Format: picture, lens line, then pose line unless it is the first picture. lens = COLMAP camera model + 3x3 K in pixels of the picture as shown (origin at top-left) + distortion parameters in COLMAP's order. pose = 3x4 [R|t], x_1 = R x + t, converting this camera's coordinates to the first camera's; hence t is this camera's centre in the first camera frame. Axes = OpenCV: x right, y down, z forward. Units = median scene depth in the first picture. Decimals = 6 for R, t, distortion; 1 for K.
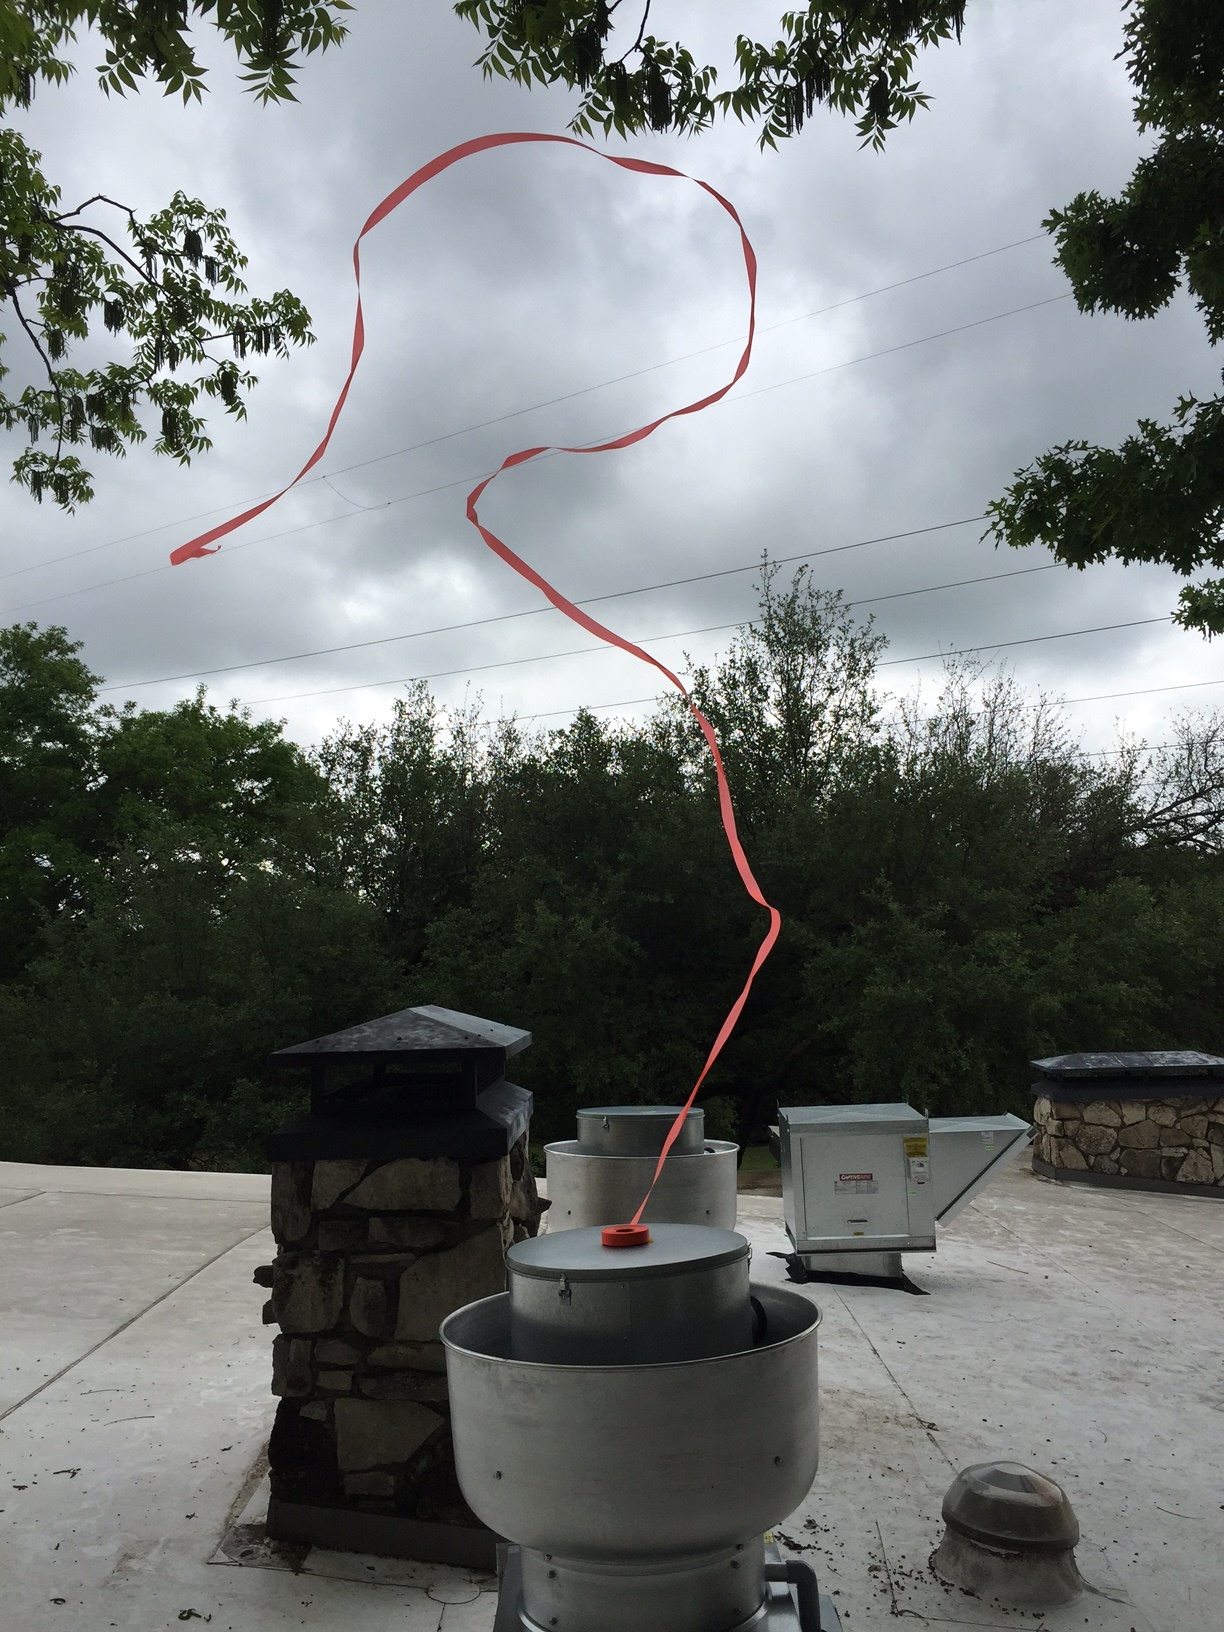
lens RADIAL K [[1378.4, 0, 612.0], [0, 1378.4, 816.0], [0, 0, 1]] dist [0.003846, 0.006328]
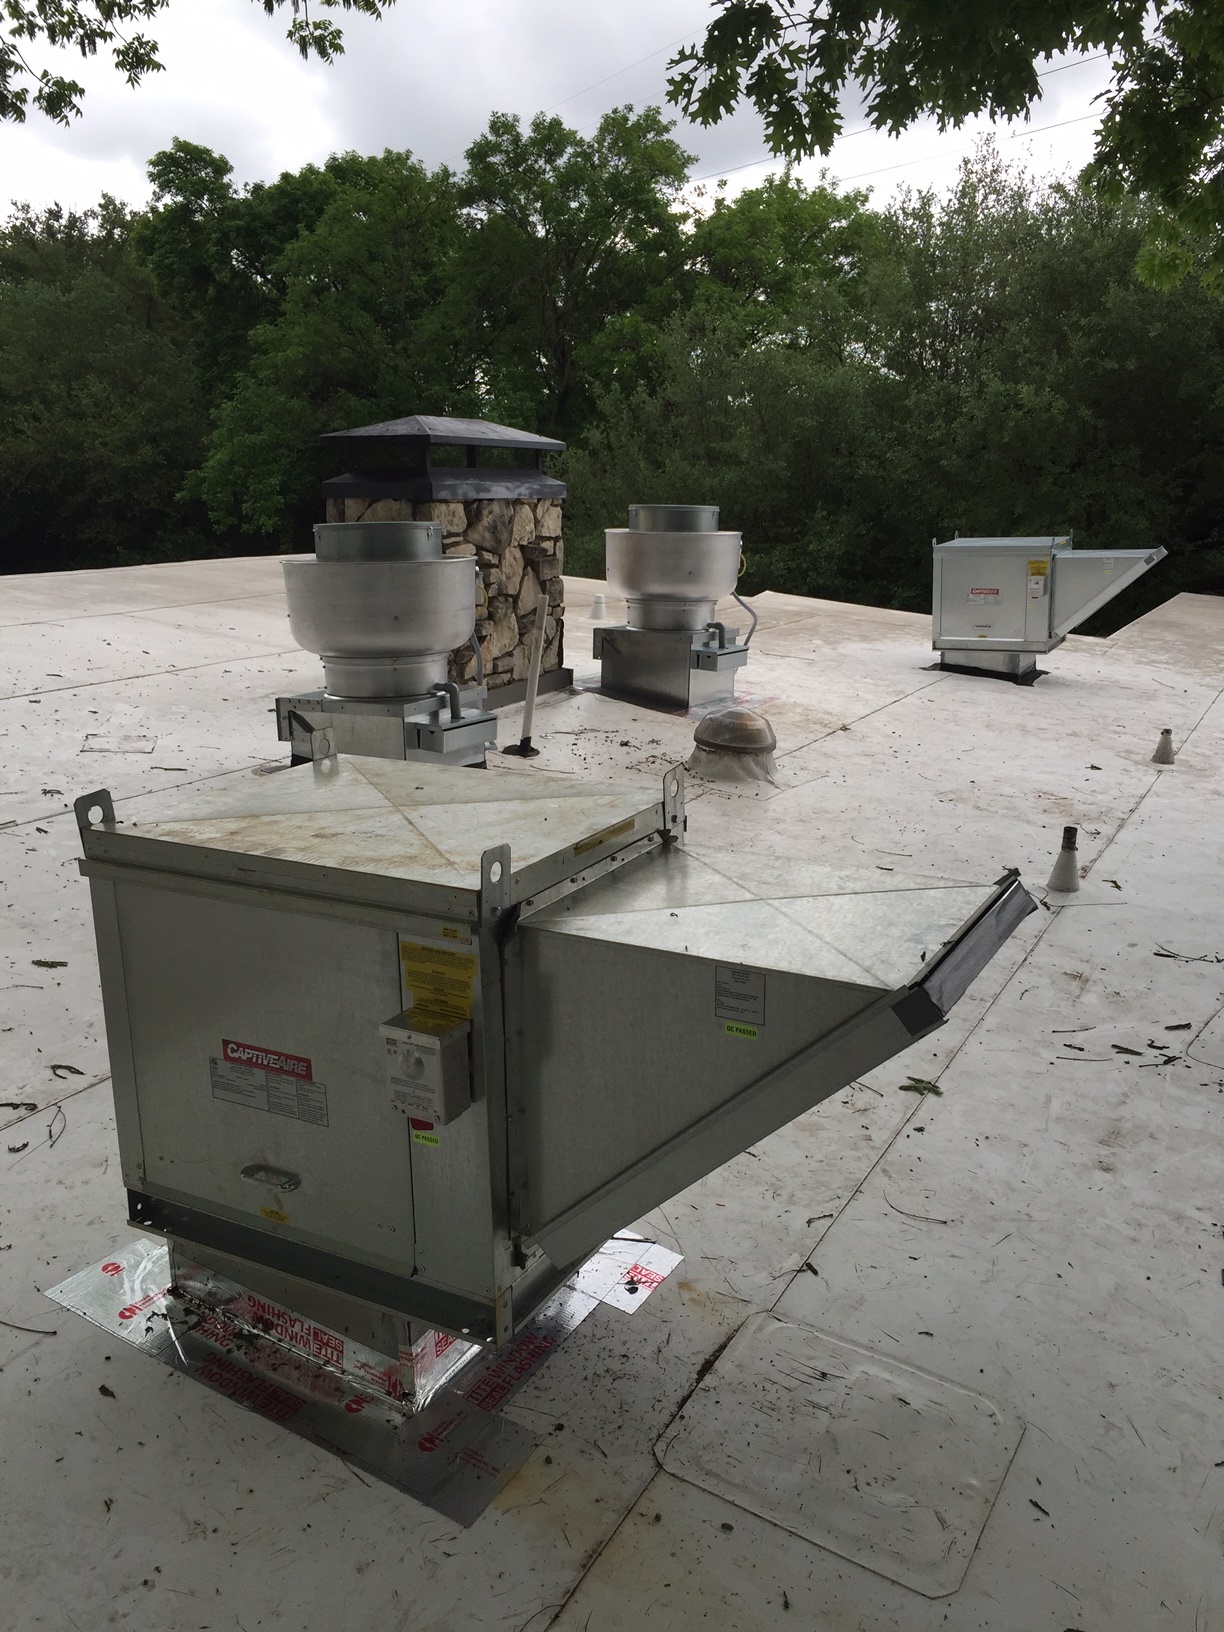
lens RADIAL K [[1378.4, 0, 612.0], [0, 1378.4, 816.0], [0, 0, 1]] dist [0.003846, 0.006328]
pose [[0.883075, 0.133150, -0.449943, 0.126239], [0.034936, 0.937577, 0.346019, 0.004763], [0.467929, -0.321280, 0.823299, -0.058378]]
